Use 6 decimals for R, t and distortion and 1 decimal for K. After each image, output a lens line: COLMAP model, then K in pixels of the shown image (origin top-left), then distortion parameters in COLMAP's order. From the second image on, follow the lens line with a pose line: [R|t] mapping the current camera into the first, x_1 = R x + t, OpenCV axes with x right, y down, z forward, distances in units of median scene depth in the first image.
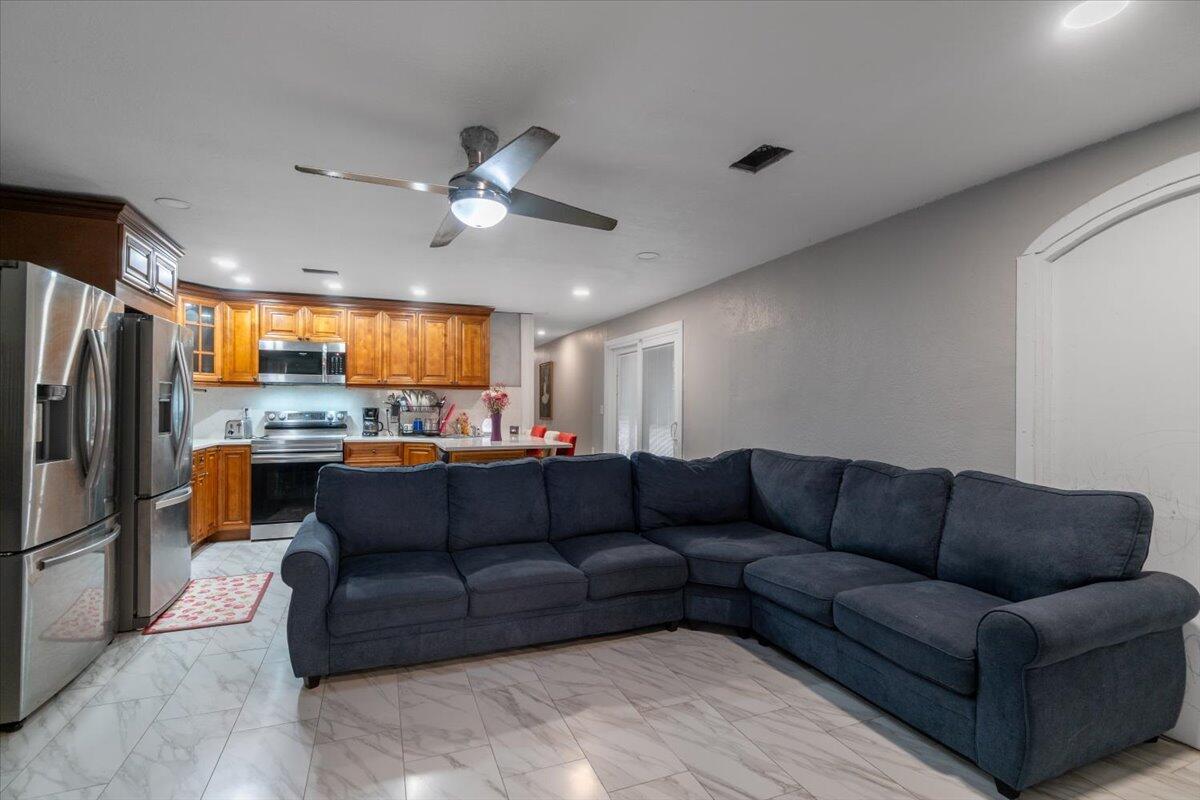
lens RADIAL K [[555.2, 0, 595.7], [0, 555.2, 400.3], [0, 0, 1]] dist [-0.010071, 0.004134]
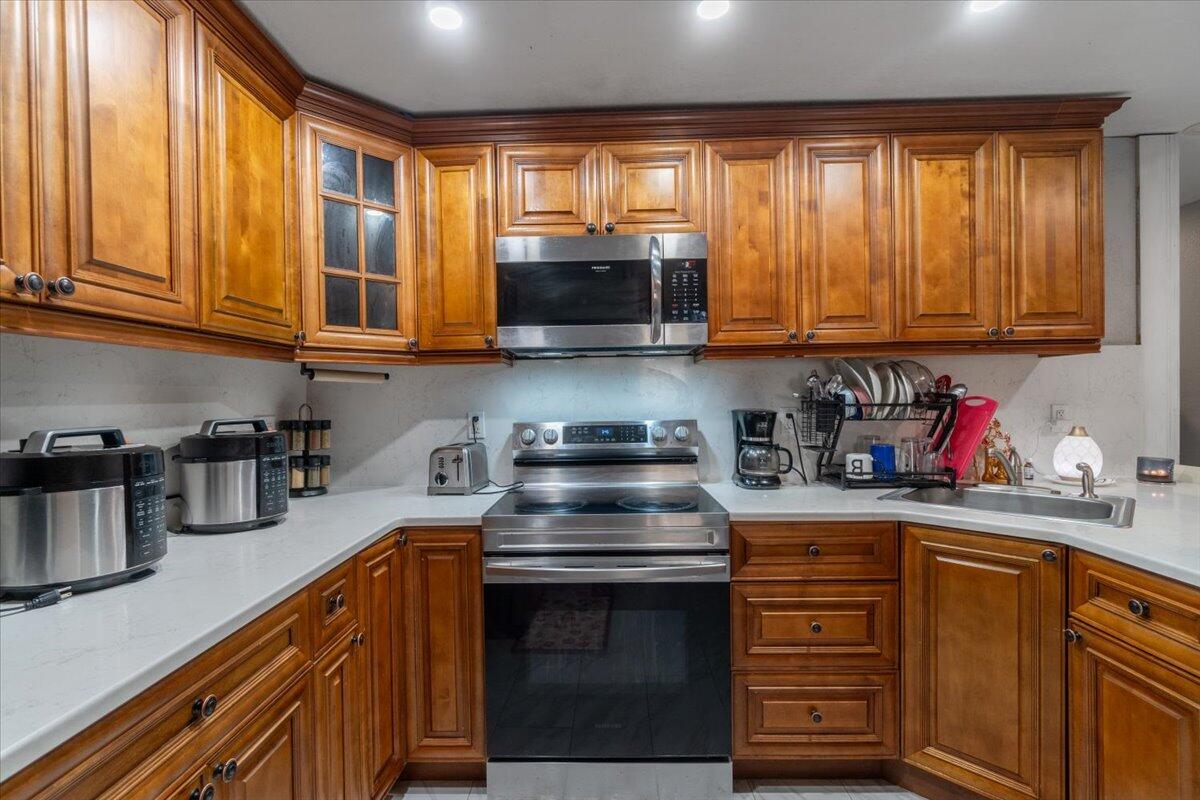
lens RADIAL K [[555.2, 0, 595.2], [0, 555.2, 404.0], [0, 0, 1]] dist [-0.010071, 0.004134]
pose [[0.926428, -0.012707, -0.376257, -0.395967], [0.022615, 0.999504, 0.021927, -0.002096], [0.375792, -0.028823, 0.926256, 0.657742]]
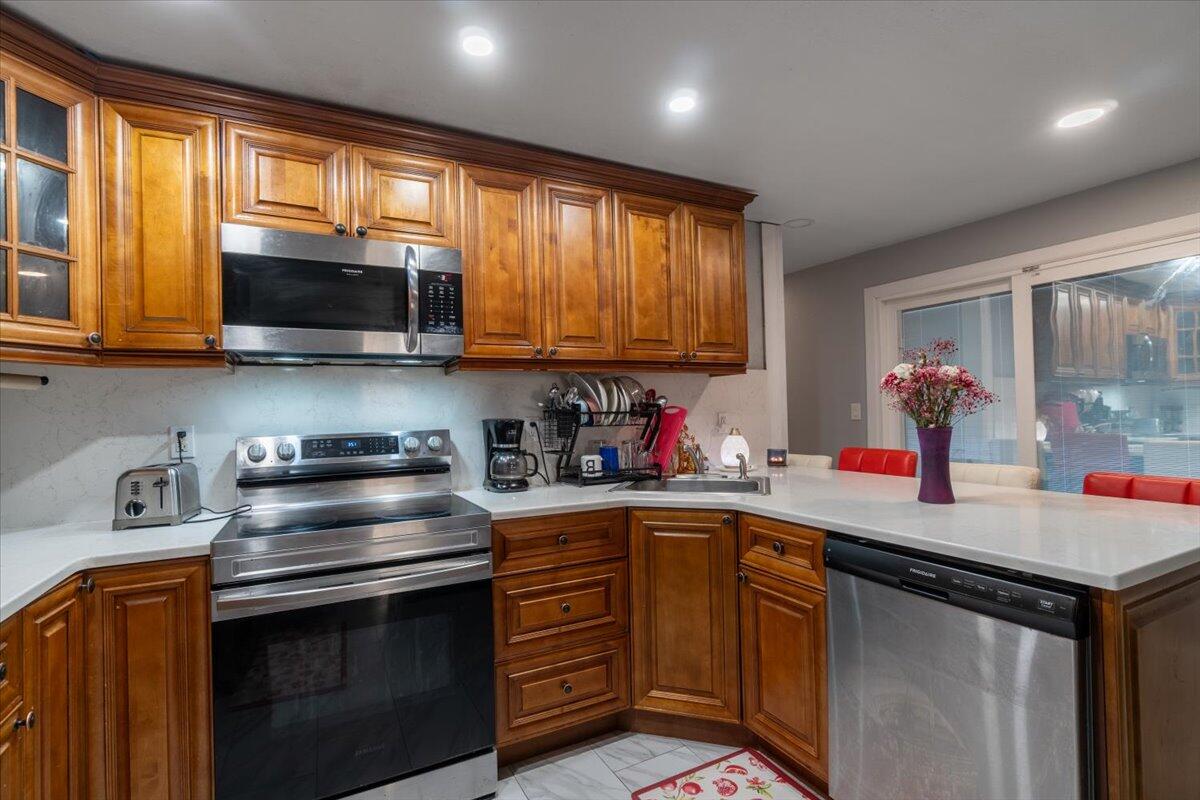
lens RADIAL K [[555.2, 0, 596.7], [0, 555.2, 403.0], [0, 0, 1]] dist [-0.010071, 0.004134]
pose [[0.993347, -0.024929, 0.112429, -0.417152], [0.025515, 0.999667, -0.003770, 0.004844], [-0.112297, 0.006613, 0.993653, 0.635013]]
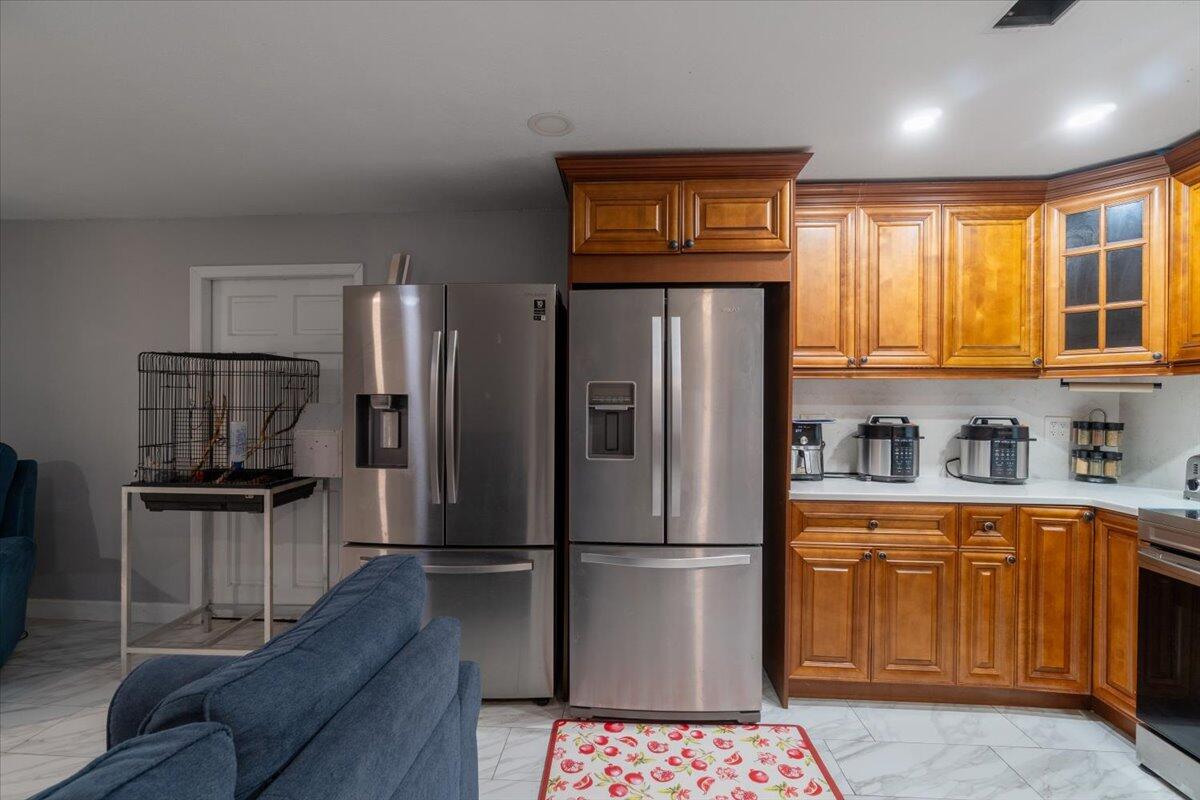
lens RADIAL K [[555.2, 0, 596.6], [0, 555.2, 404.0], [0, 0, 1]] dist [-0.010071, 0.004134]
pose [[-0.427951, -0.006054, -0.903782, -0.091882], [0.001025, 0.999974, -0.007184, 0.000752], [0.903801, -0.004001, -0.427933, 0.756969]]
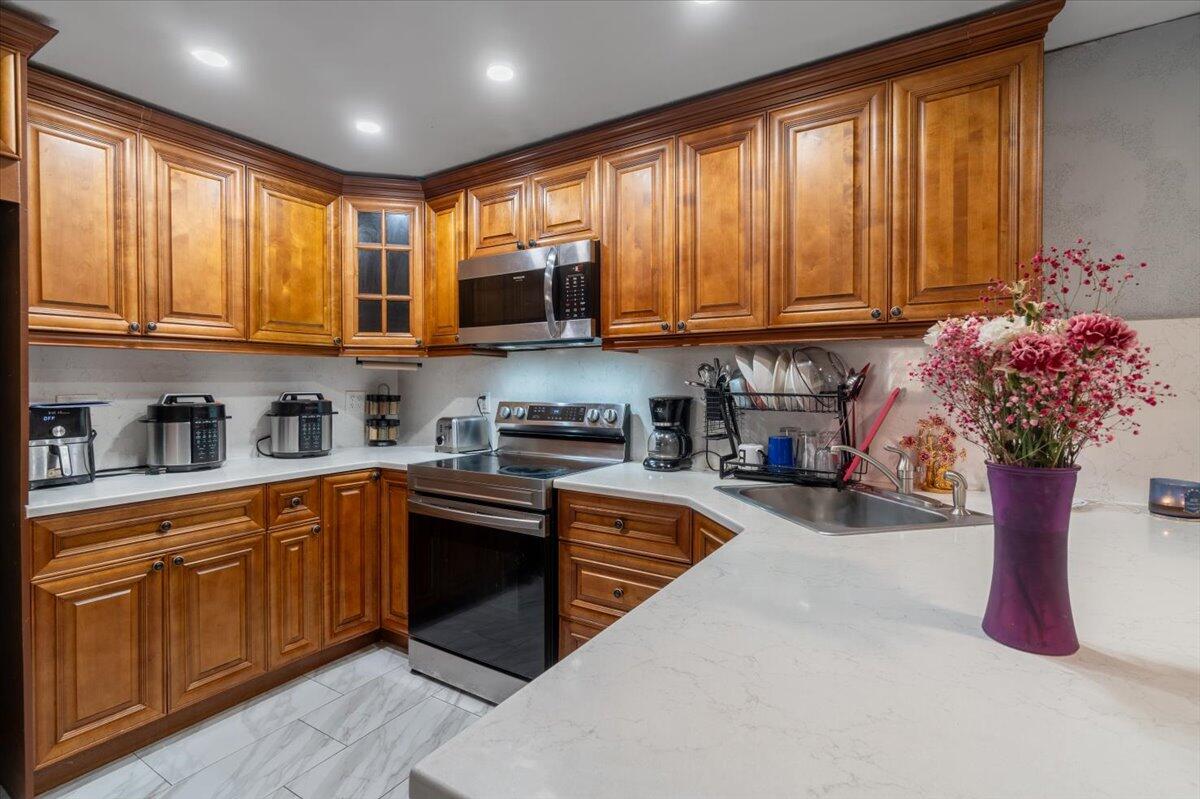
lens RADIAL K [[555.2, 0, 589.9], [0, 555.2, 391.4], [0, 0, 1]] dist [-0.010071, 0.004134]
pose [[0.594974, 0.009503, -0.803689, -0.126152], [0.011017, 0.999740, 0.019977, 0.000757], [0.803669, -0.020740, 0.594715, 0.776874]]
